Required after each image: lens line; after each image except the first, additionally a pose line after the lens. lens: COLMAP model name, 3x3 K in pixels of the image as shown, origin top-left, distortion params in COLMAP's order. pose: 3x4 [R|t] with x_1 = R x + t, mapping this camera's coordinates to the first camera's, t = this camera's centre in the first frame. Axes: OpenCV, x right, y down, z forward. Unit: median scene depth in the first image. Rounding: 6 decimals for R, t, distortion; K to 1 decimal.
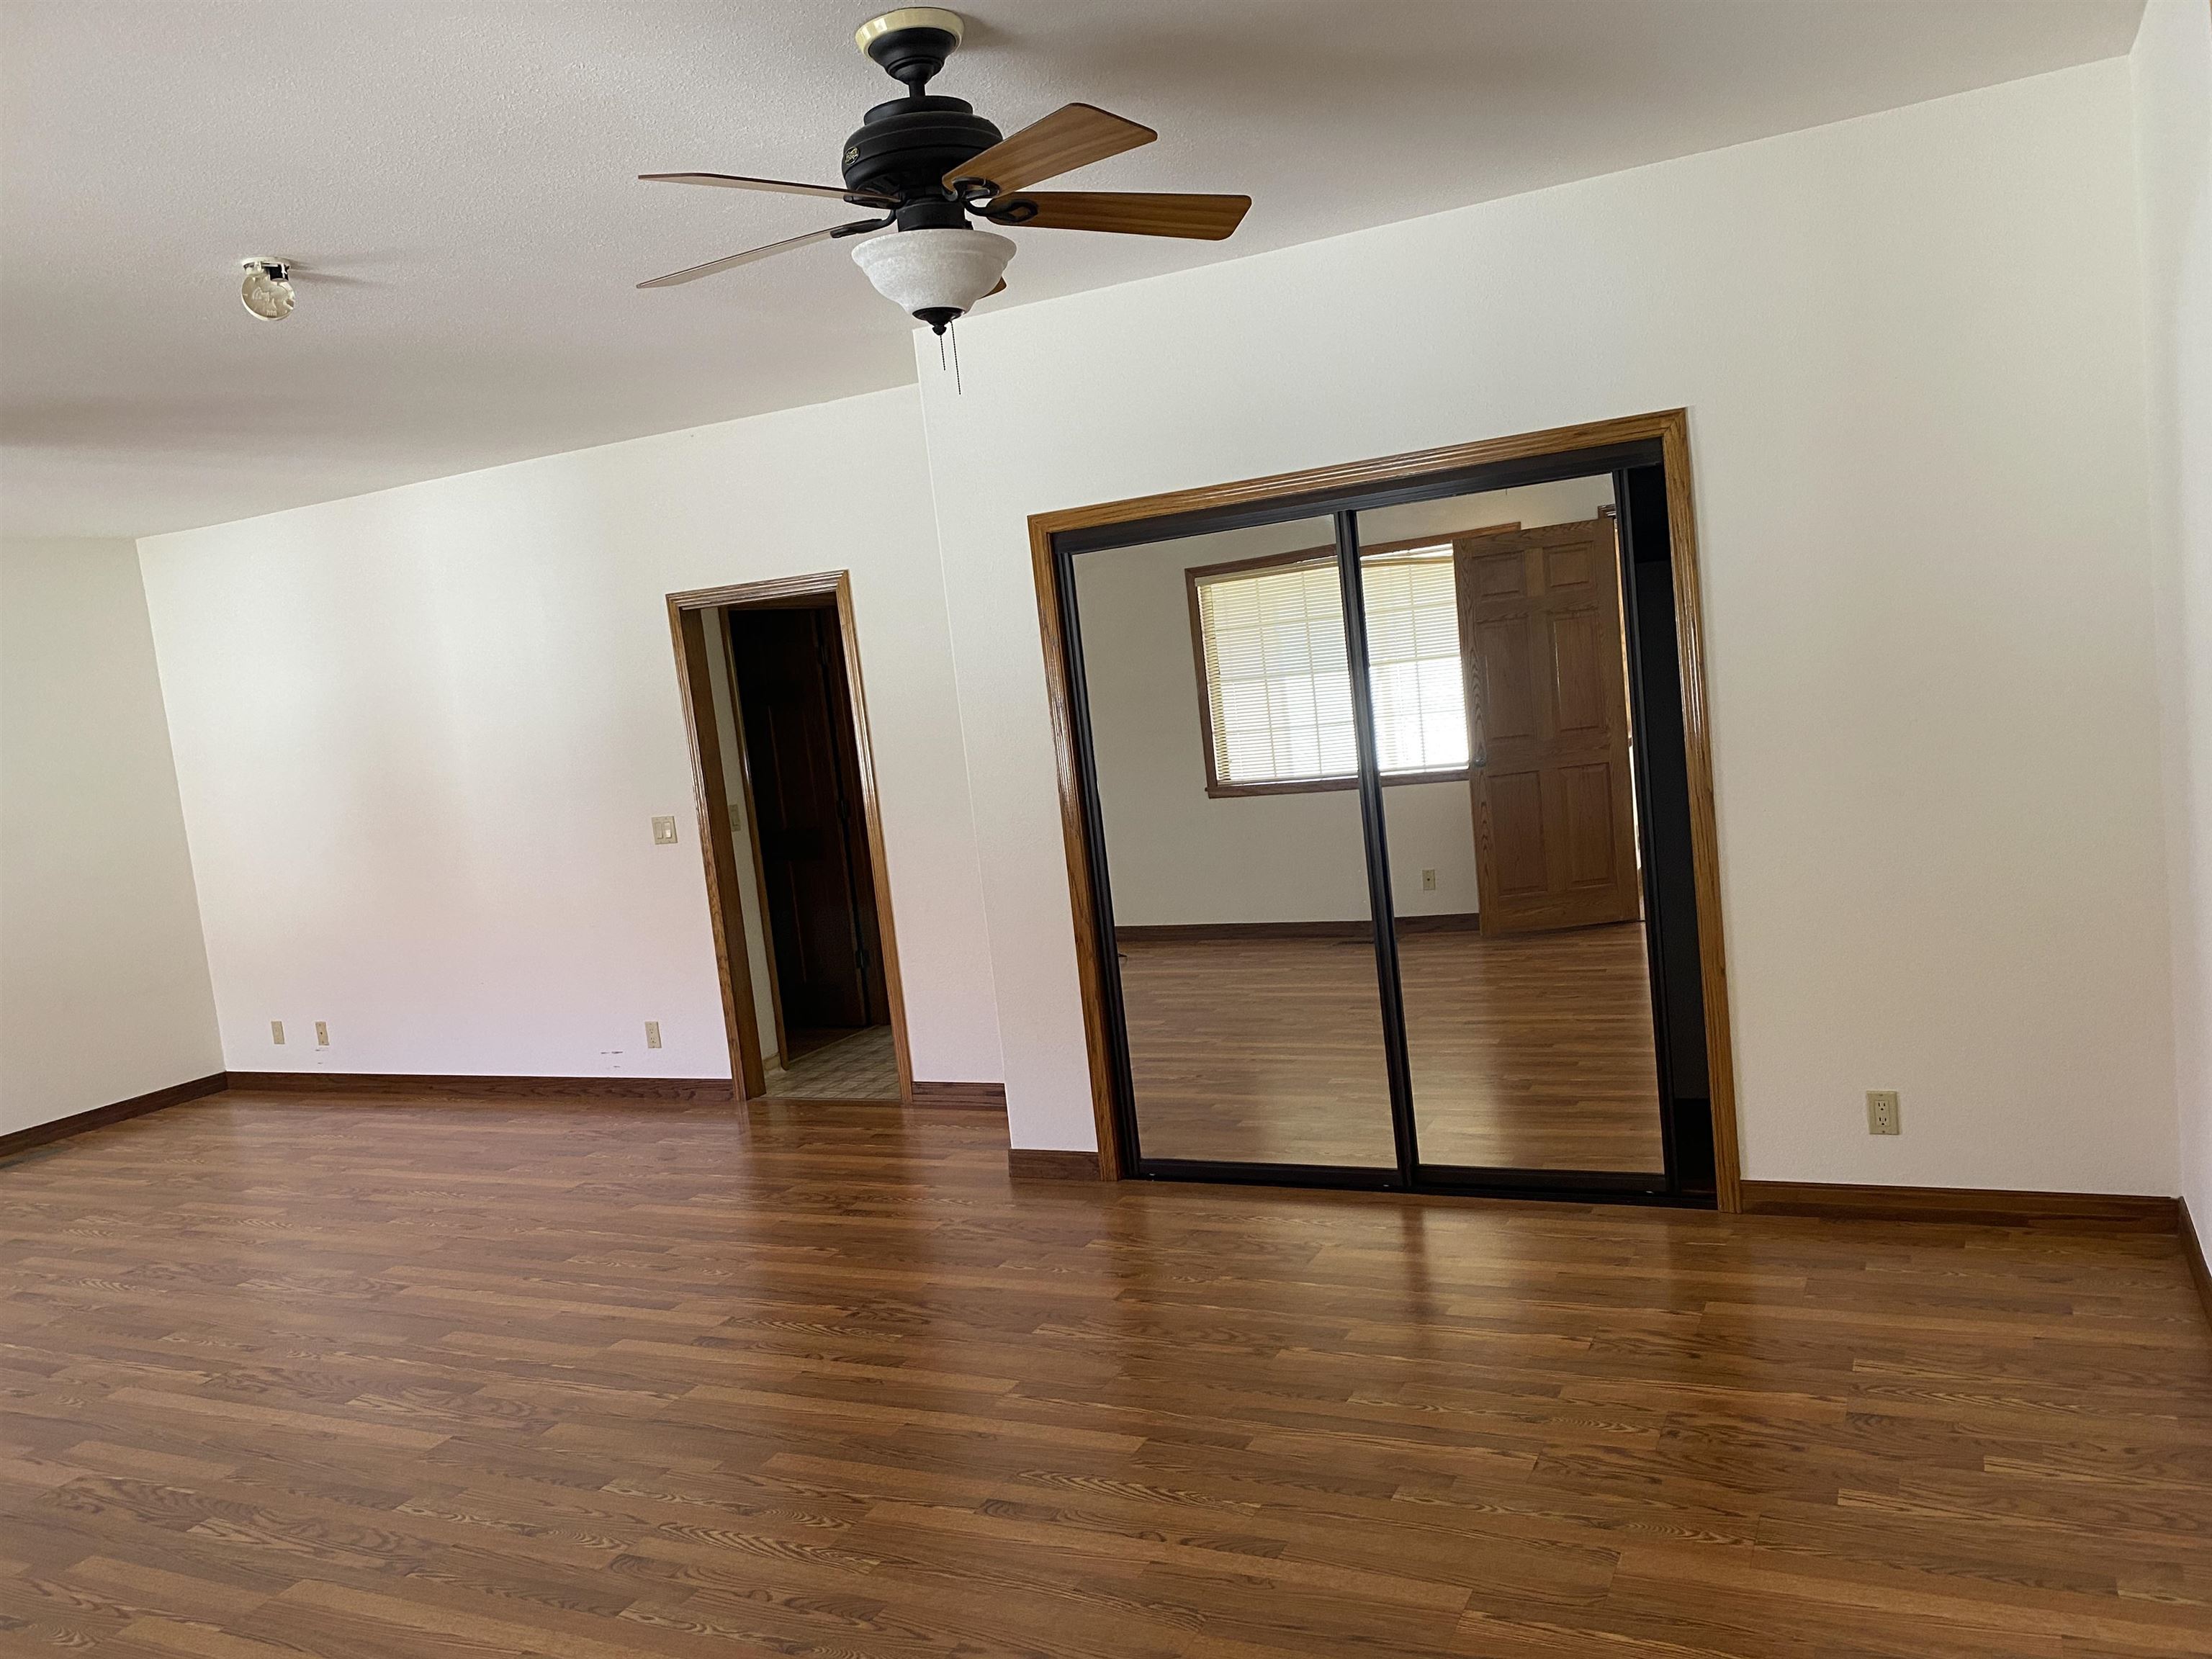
lens RADIAL K [[1696.9, 0, 1096.7], [0, 1696.9, 828.1], [0, 0, 1]] dist [-0.018888, -0.013354]
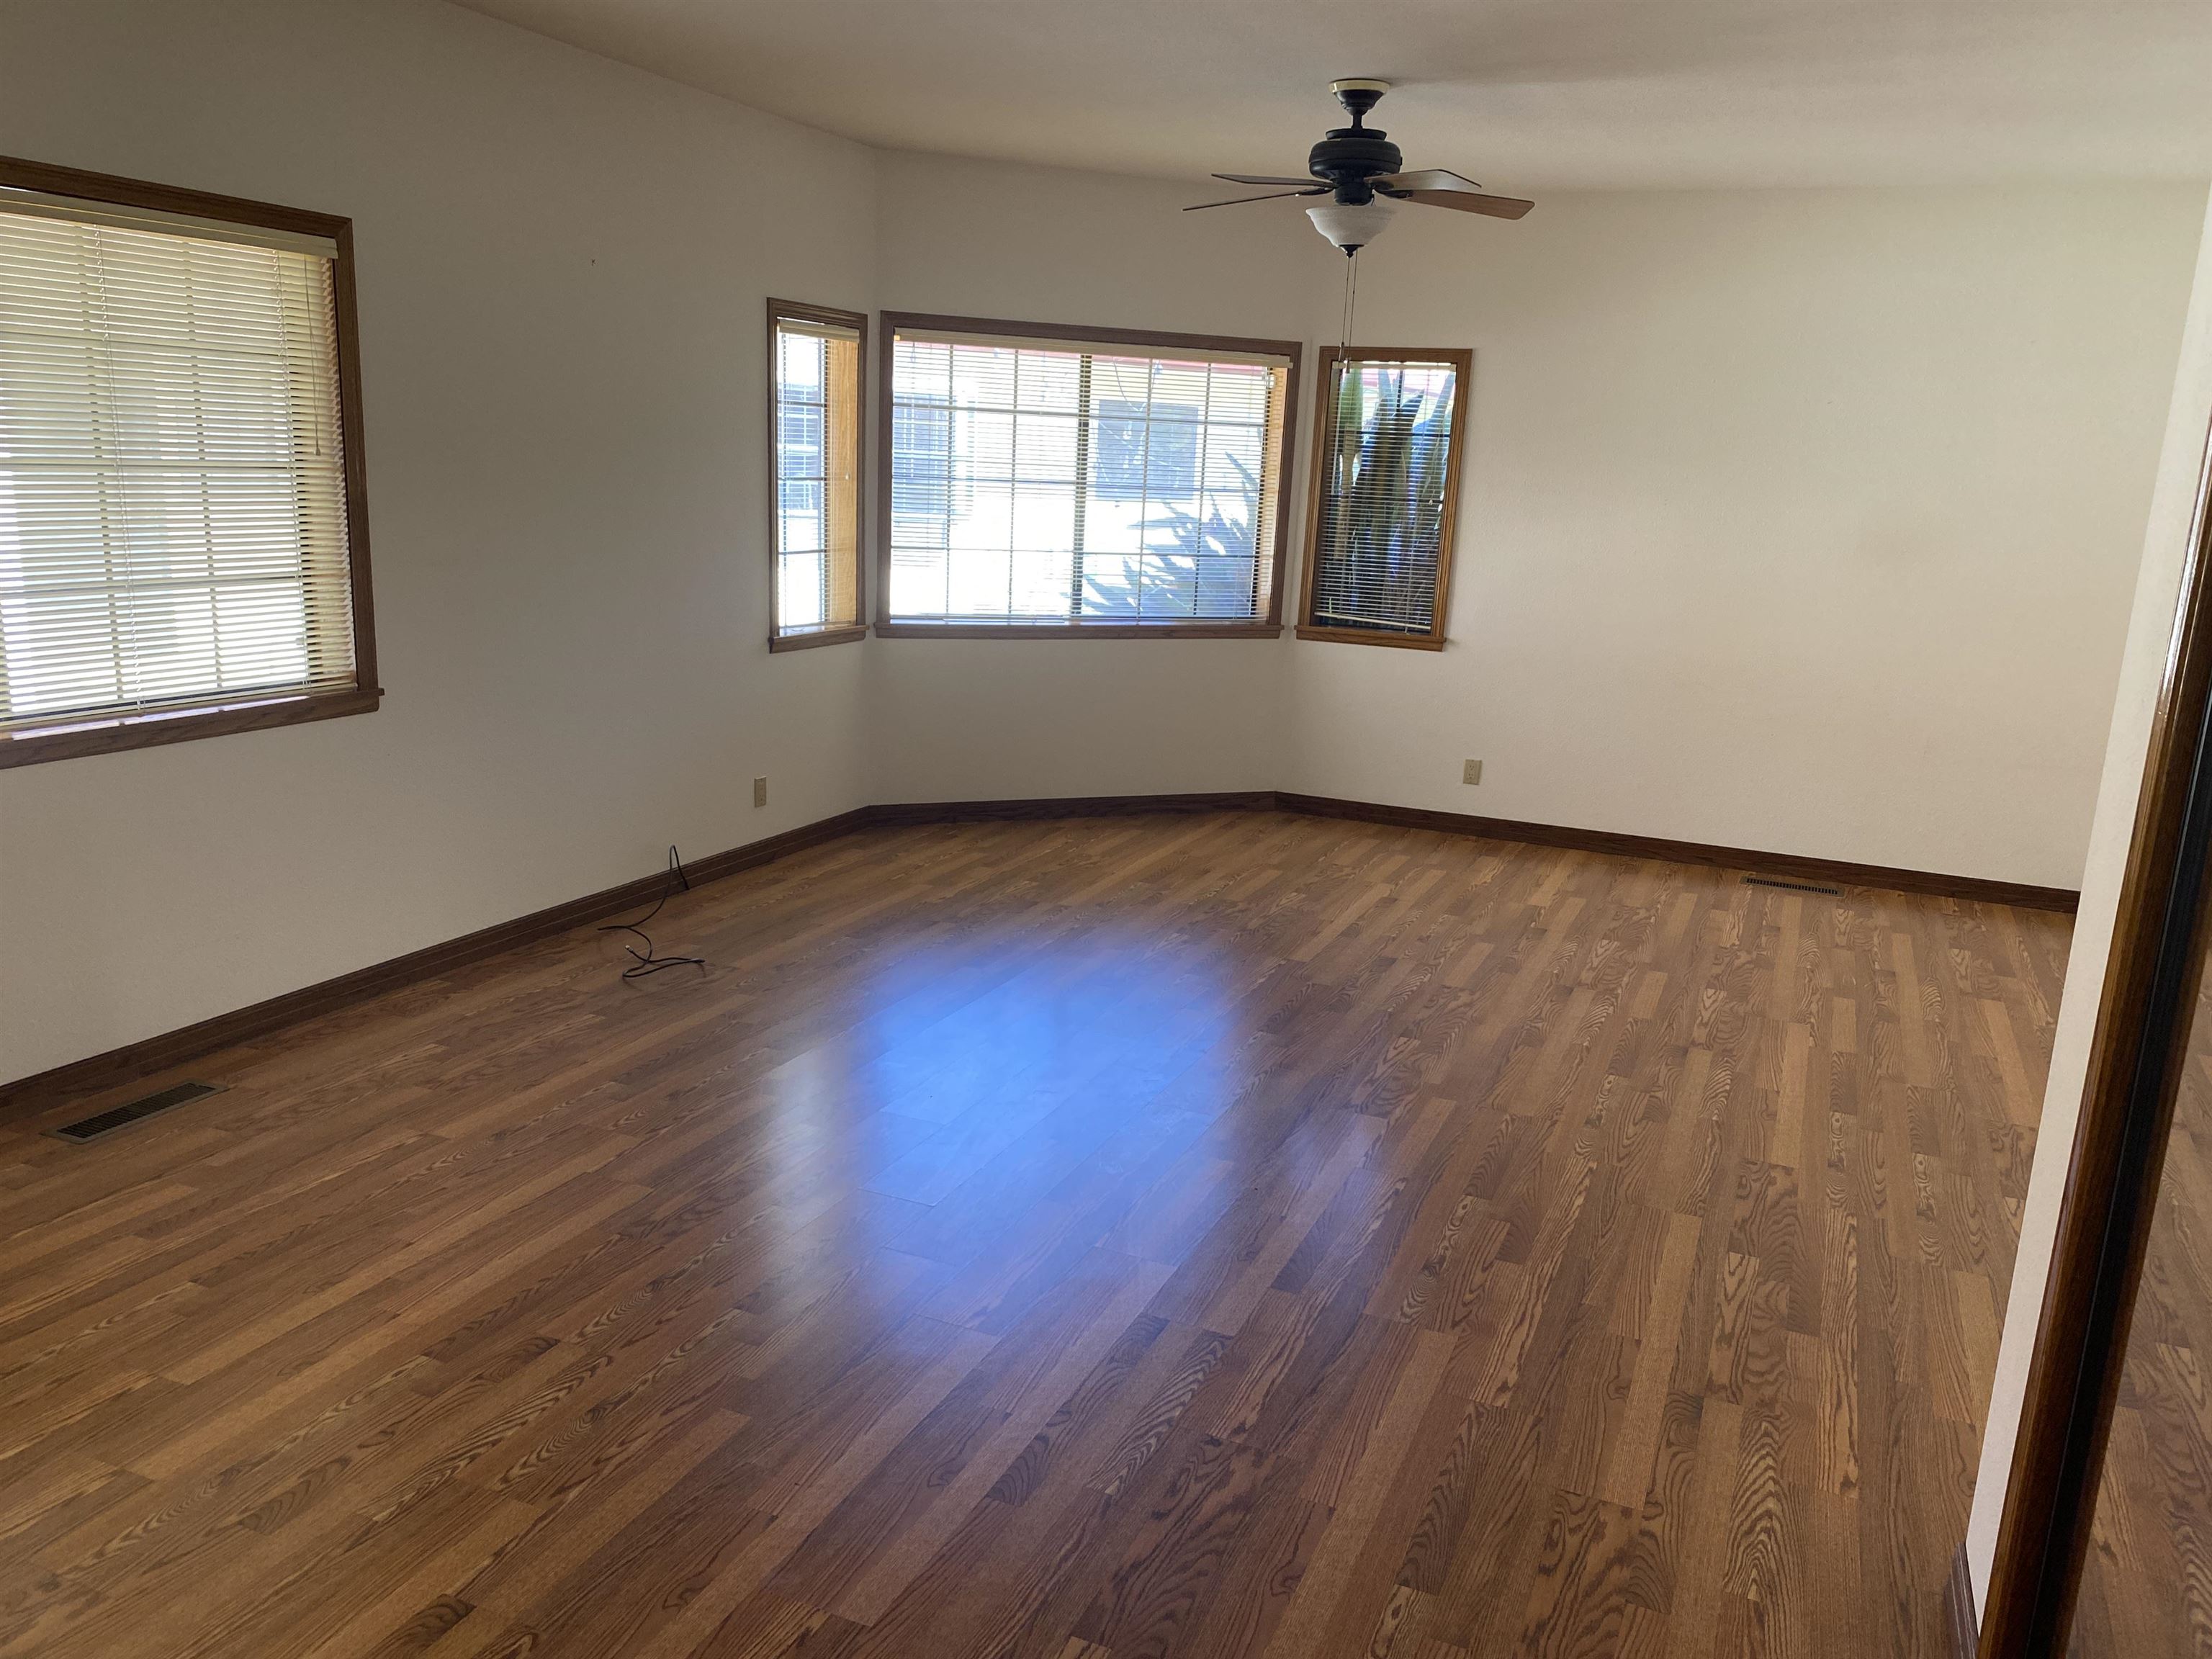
lens RADIAL K [[1696.9, 0, 1100.5], [0, 1696.9, 833.4], [0, 0, 1]] dist [-0.018888, -0.013354]
pose [[0.039888, 0.321713, -0.945997, 0.299076], [-0.149256, 0.938047, 0.312716, -0.089552], [0.987994, 0.128722, 0.085435, 0.708764]]
